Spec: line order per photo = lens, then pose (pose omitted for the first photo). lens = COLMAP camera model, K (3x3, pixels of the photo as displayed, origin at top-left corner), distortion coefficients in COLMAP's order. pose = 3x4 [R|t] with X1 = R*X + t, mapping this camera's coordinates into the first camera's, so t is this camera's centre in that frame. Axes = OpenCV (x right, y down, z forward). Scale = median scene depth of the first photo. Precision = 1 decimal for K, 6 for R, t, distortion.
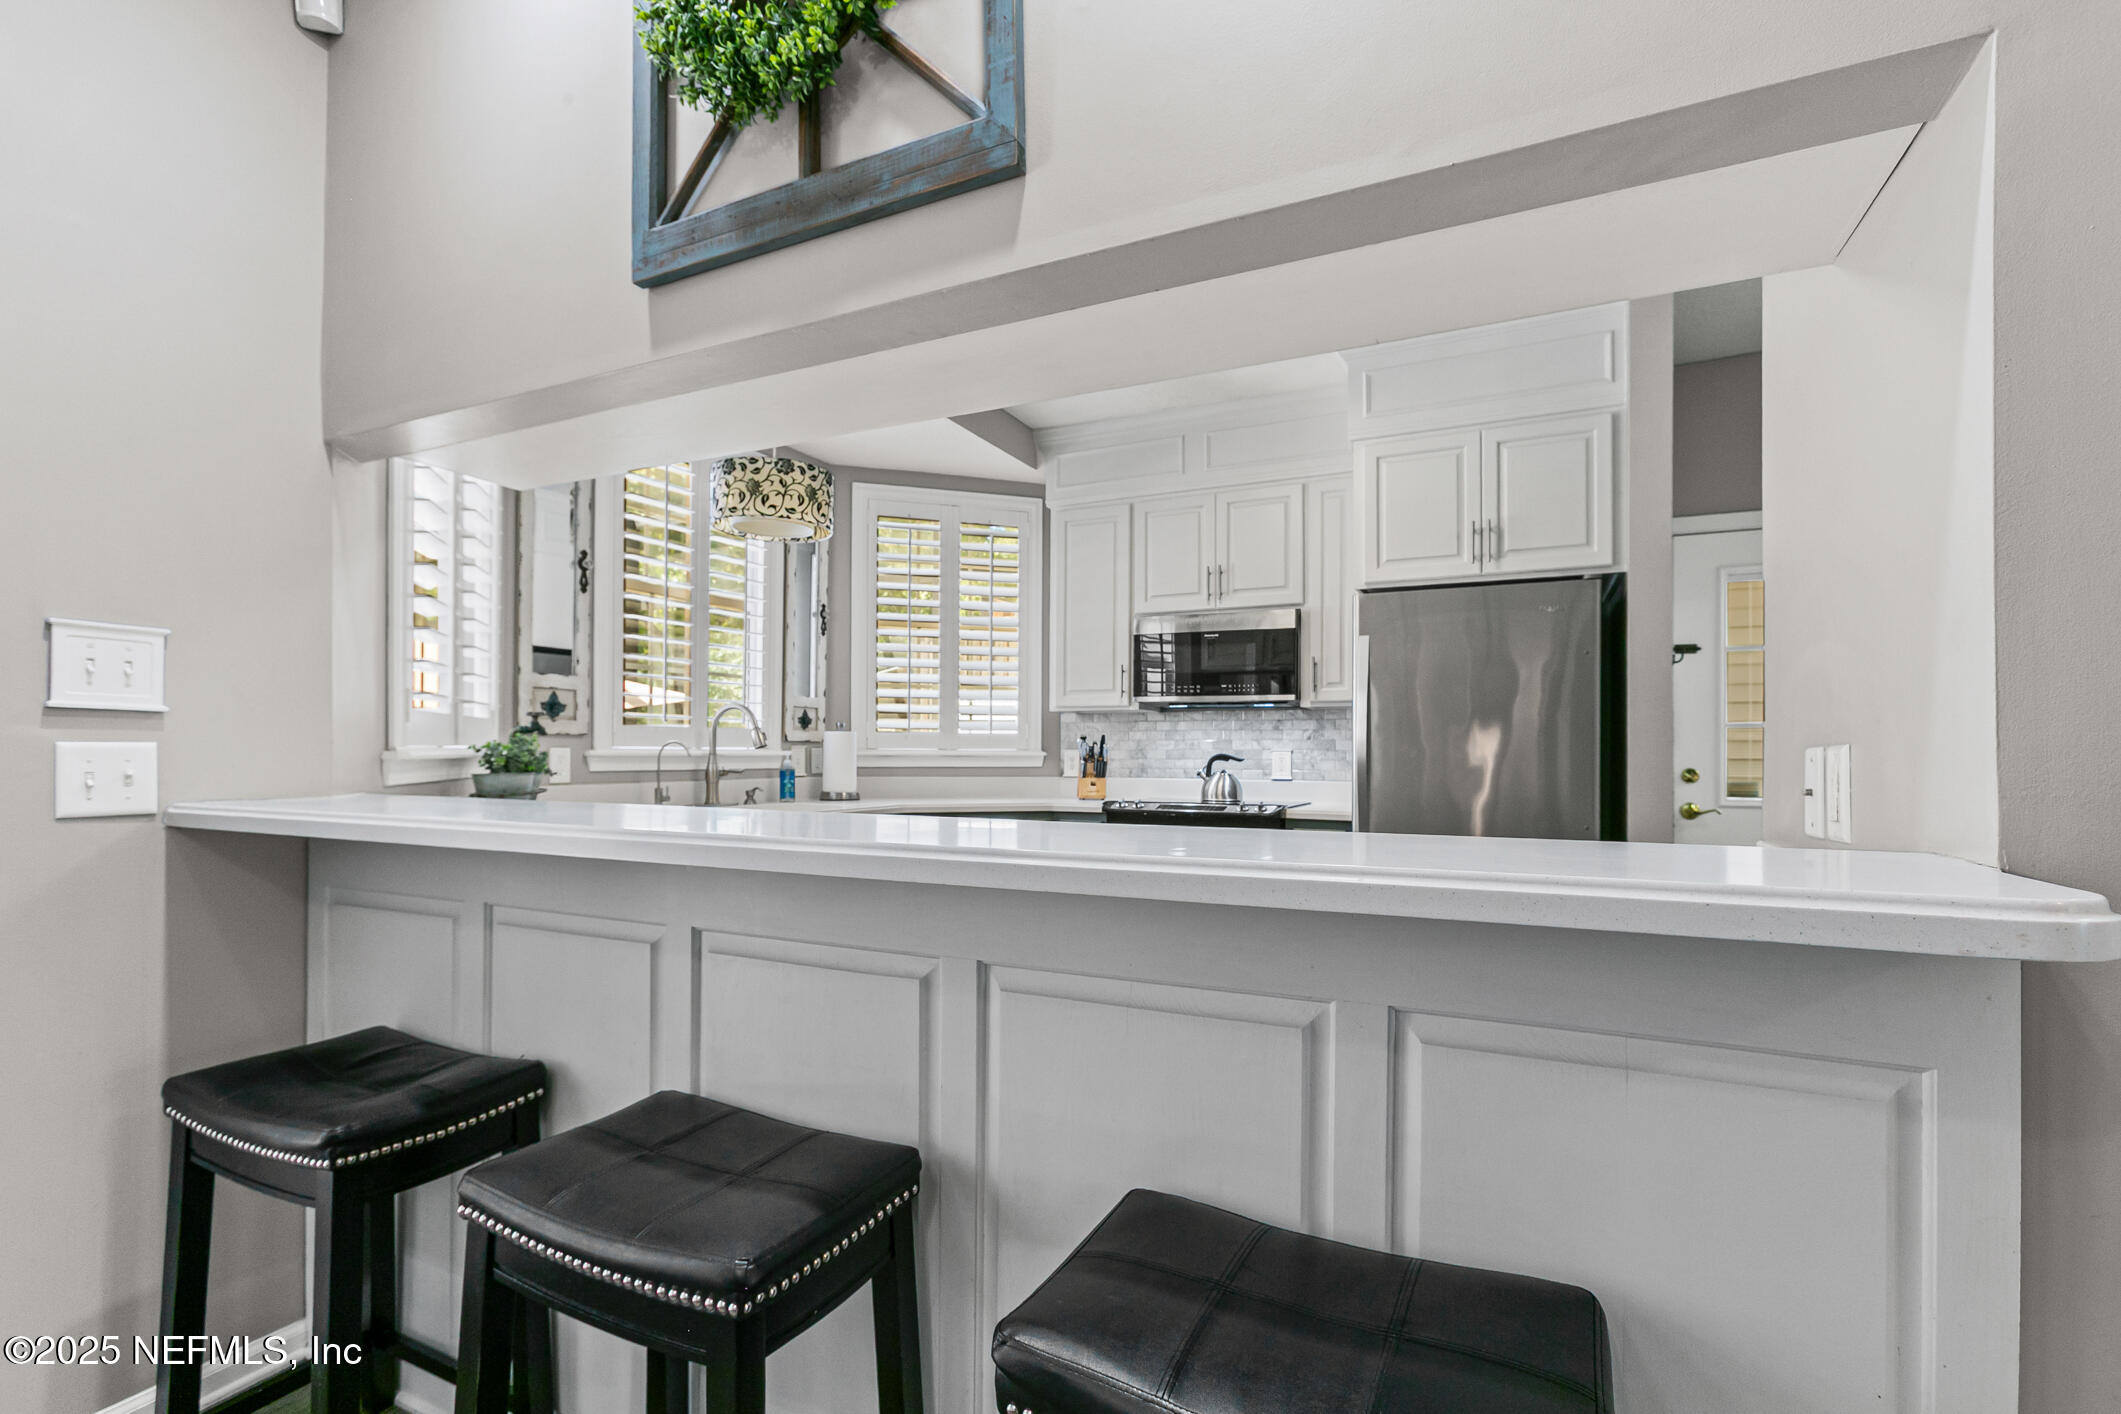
lens RADIAL K [[945.2, 0, 1057.4], [0, 945.2, 747.1], [0, 0, 1]] dist [-0.001862, -0.000018]
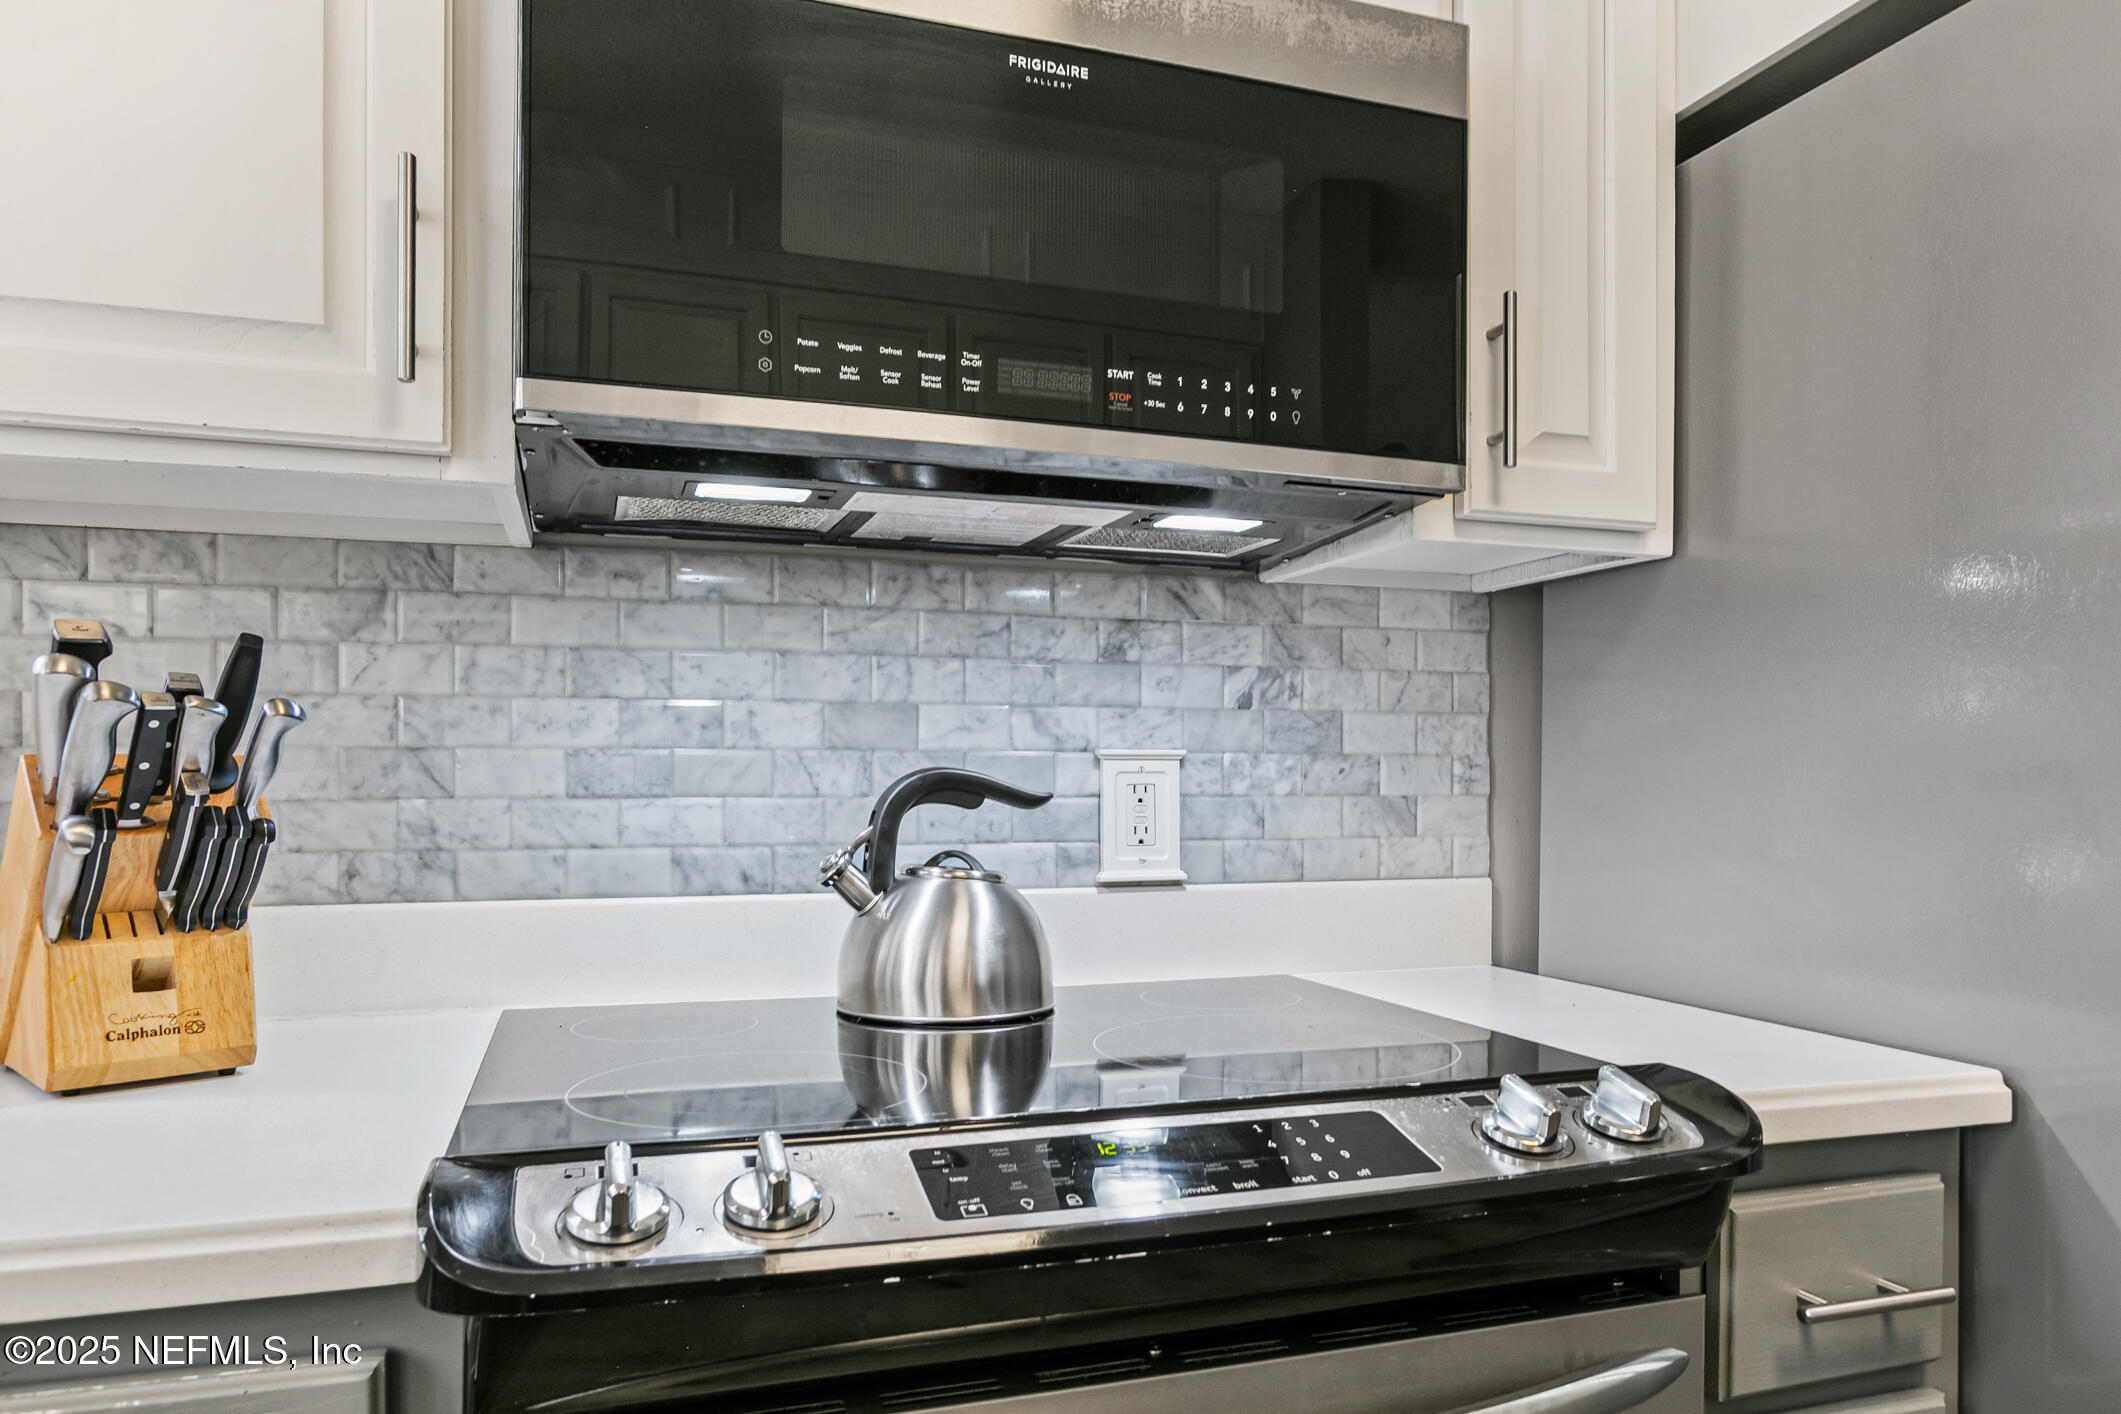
lens RADIAL K [[1444.3, 0, 1060.5], [0, 1444.3, 707.0], [0, 0, 1]] dist [-0.001660, 0.000280]
pose [[0.720058, 0.033242, 0.693118, -0.017397], [-0.002519, 0.998971, -0.045294, 0.008980], [-0.693910, 0.030869, 0.719400, 0.871845]]
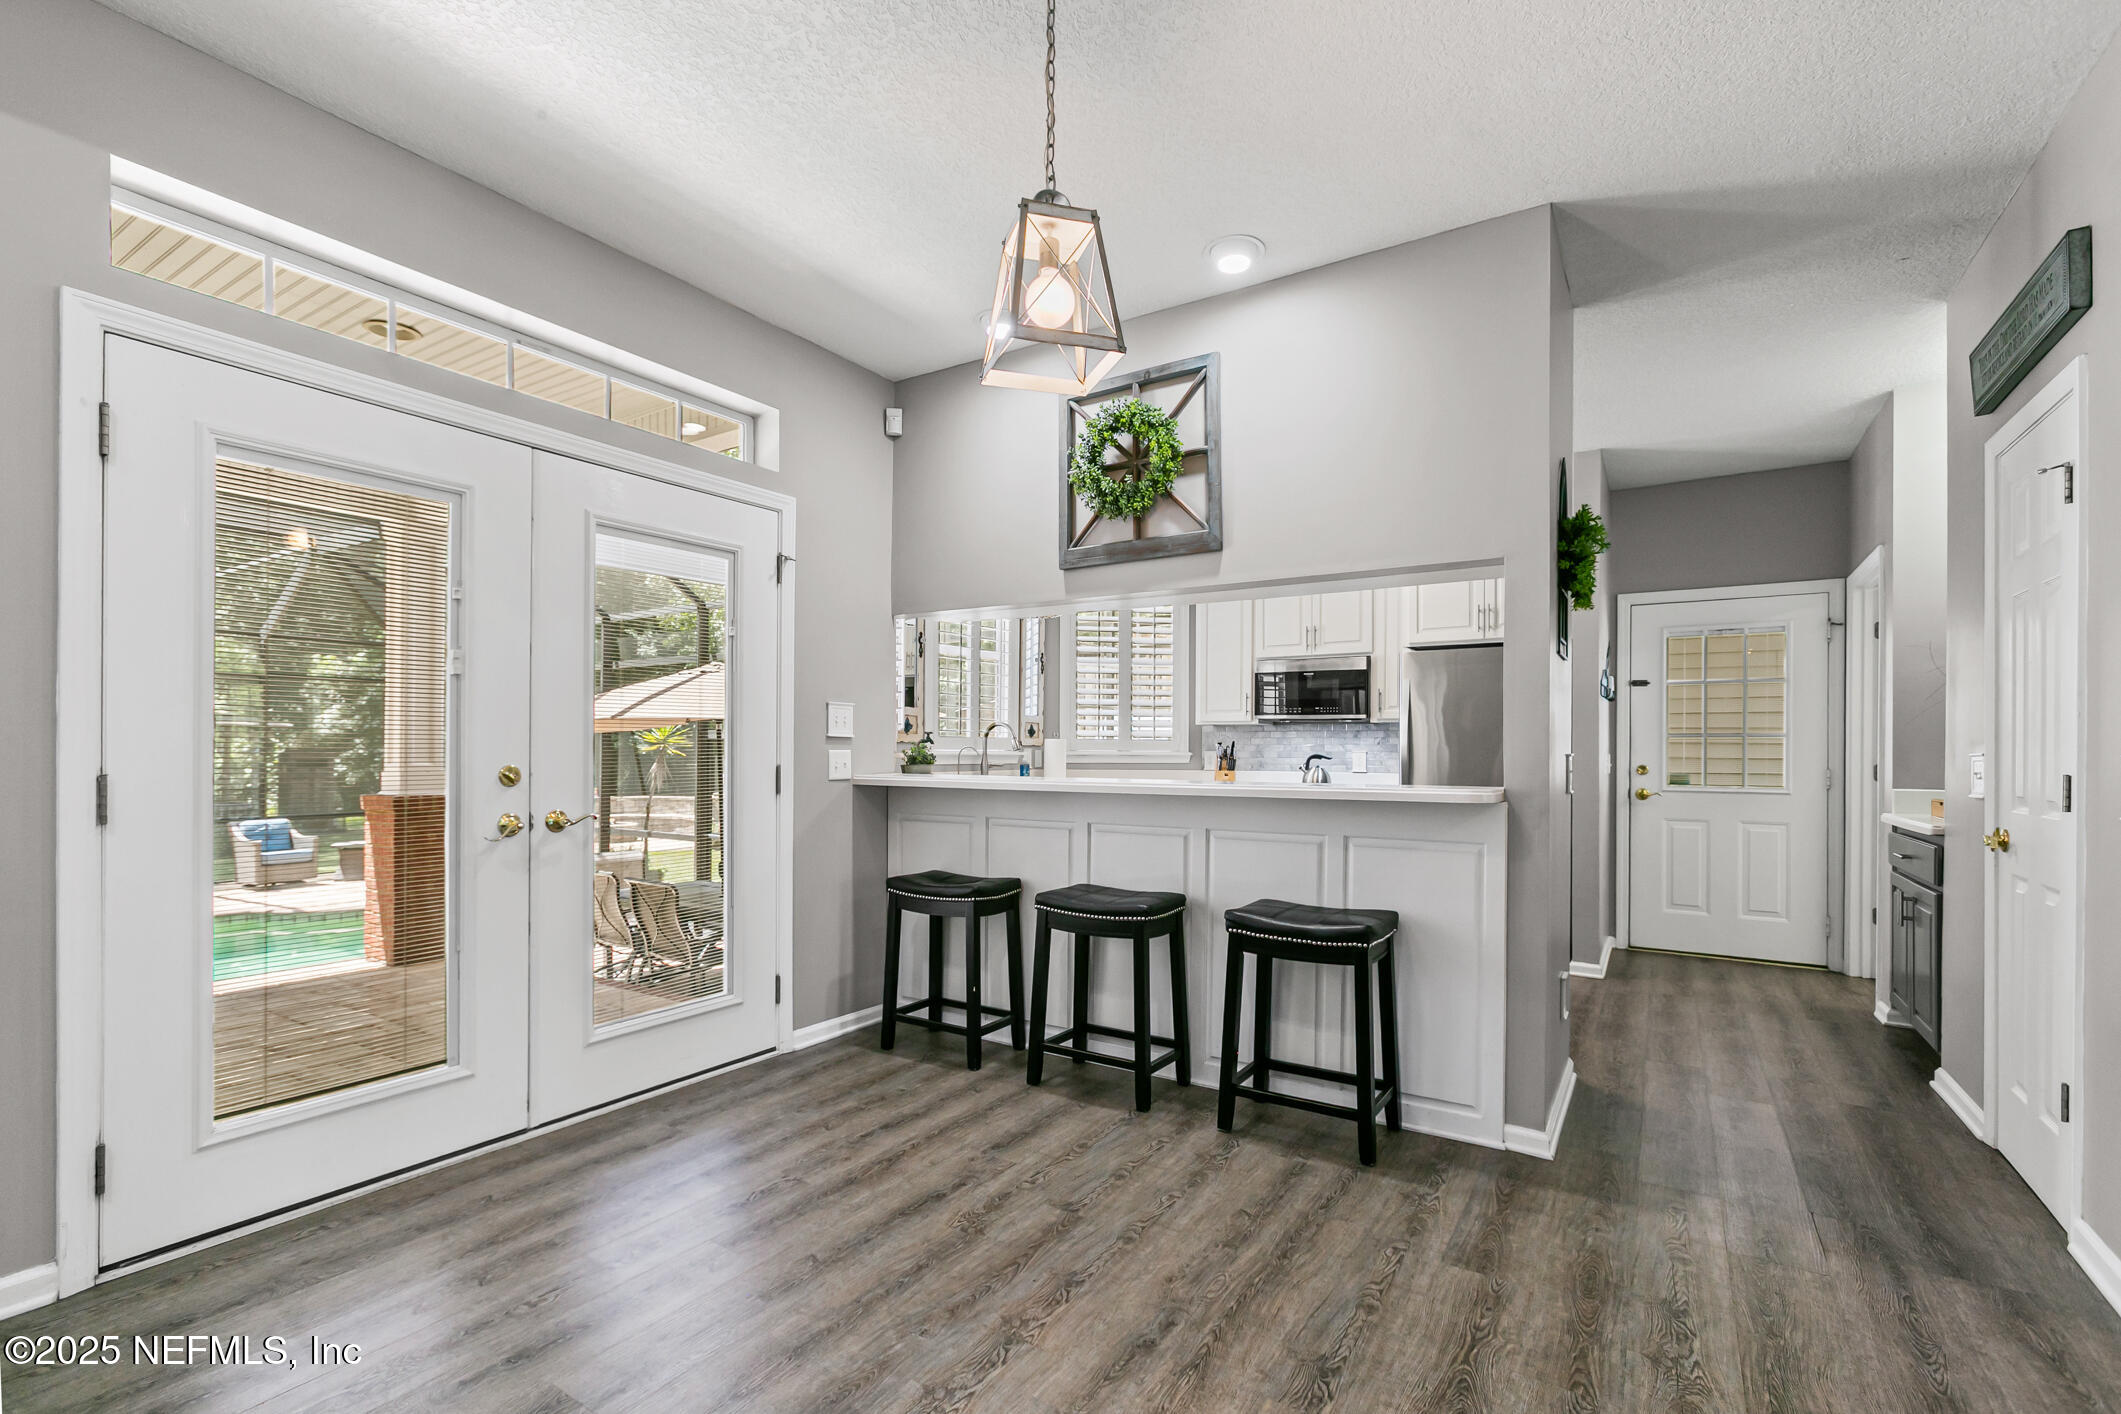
lens RADIAL K [[945.2, 0, 1057.4], [0, 945.2, 747.1], [0, 0, 1]] dist [-0.001862, -0.000018]
pose [[0.992985, 0.001111, -0.118236, -0.056517], [-0.000893, 0.999998, 0.001895, -0.007139], [0.118238, -0.001776, 0.992984, -0.555459]]
